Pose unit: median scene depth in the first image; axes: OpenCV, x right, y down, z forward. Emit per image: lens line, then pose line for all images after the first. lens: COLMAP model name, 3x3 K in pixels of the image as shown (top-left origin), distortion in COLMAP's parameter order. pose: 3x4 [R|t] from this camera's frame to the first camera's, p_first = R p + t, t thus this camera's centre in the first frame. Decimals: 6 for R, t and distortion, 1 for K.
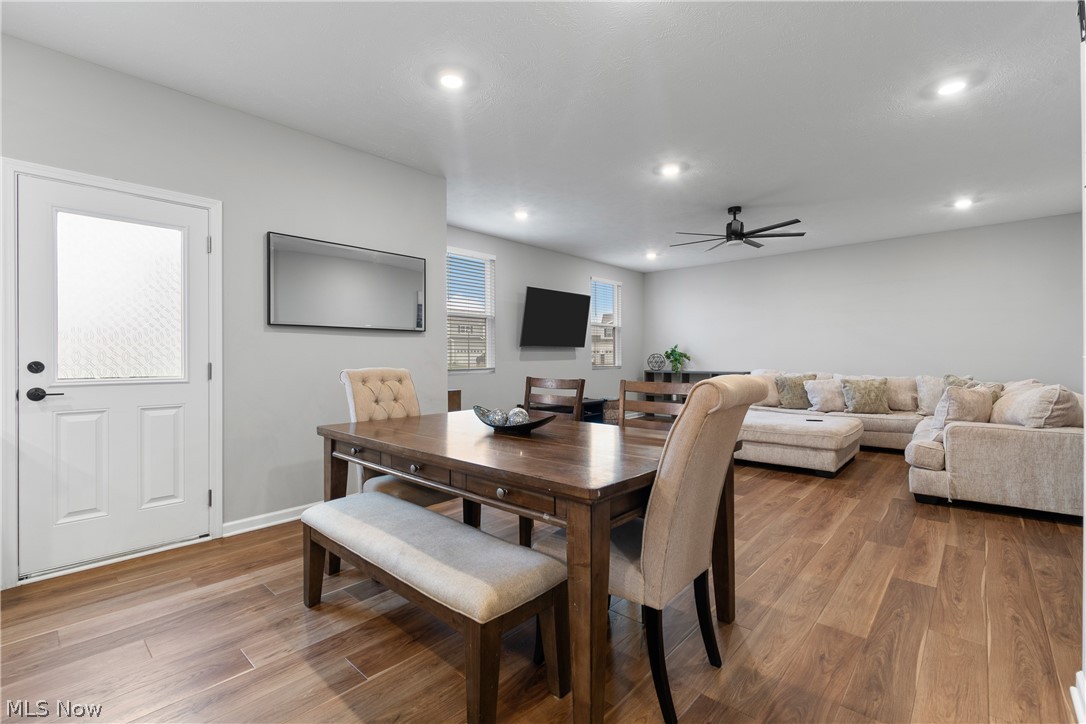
lens RADIAL K [[479.0, 0, 541.0], [0, 479.0, 358.0], [0, 0, 1]] dist [0.002879, -0.002448]
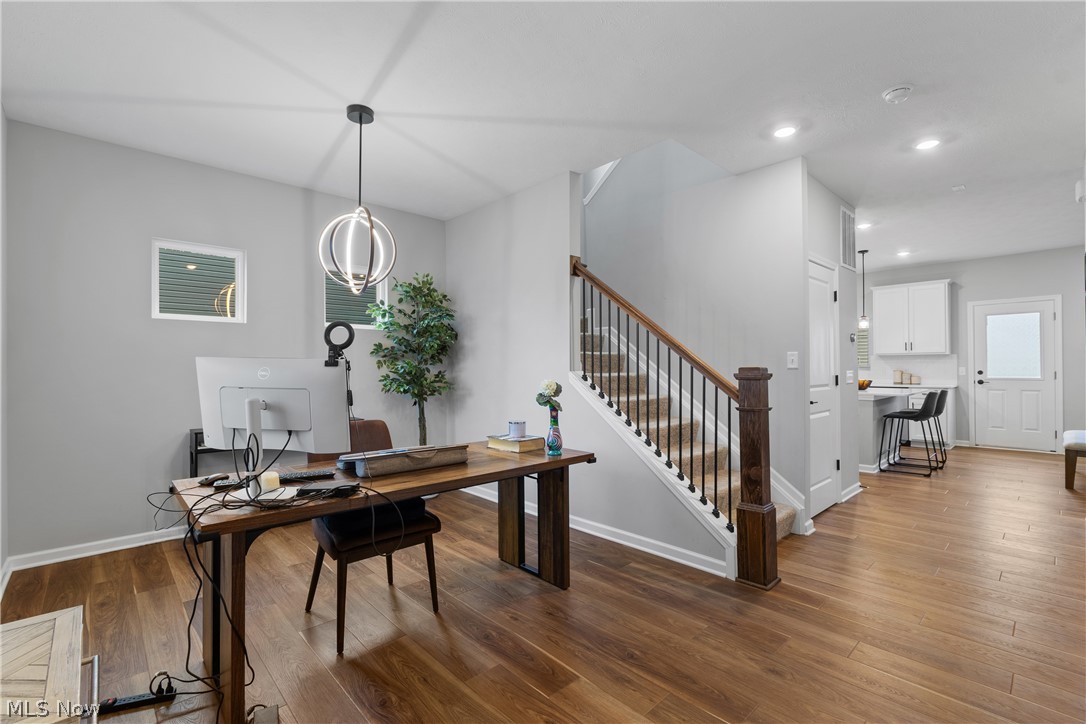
lens RADIAL K [[479.0, 0, 540.0], [0, 479.0, 363.8], [0, 0, 1]] dist [0.002879, -0.002448]
pose [[-0.073204, -0.008499, -0.997281, 1.410228], [0.005392, 0.999946, -0.008918, -0.015116], [0.997302, -0.006030, -0.073155, -0.998215]]
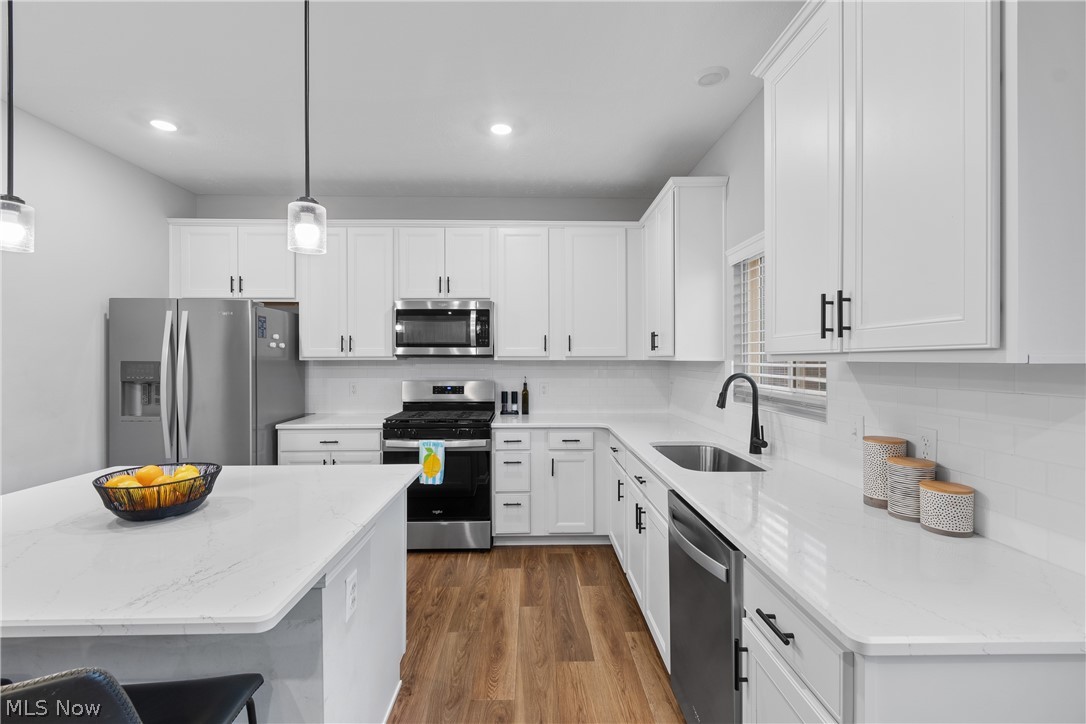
lens RADIAL K [[479.0, 0, 540.4], [0, 479.0, 361.8], [0, 0, 1]] dist [0.002879, -0.002448]
pose [[-0.726528, 0.006004, -0.687111, -0.394859], [0.003632, 0.999981, 0.004897, -0.067642], [0.687127, 0.001063, -0.726536, 0.594046]]
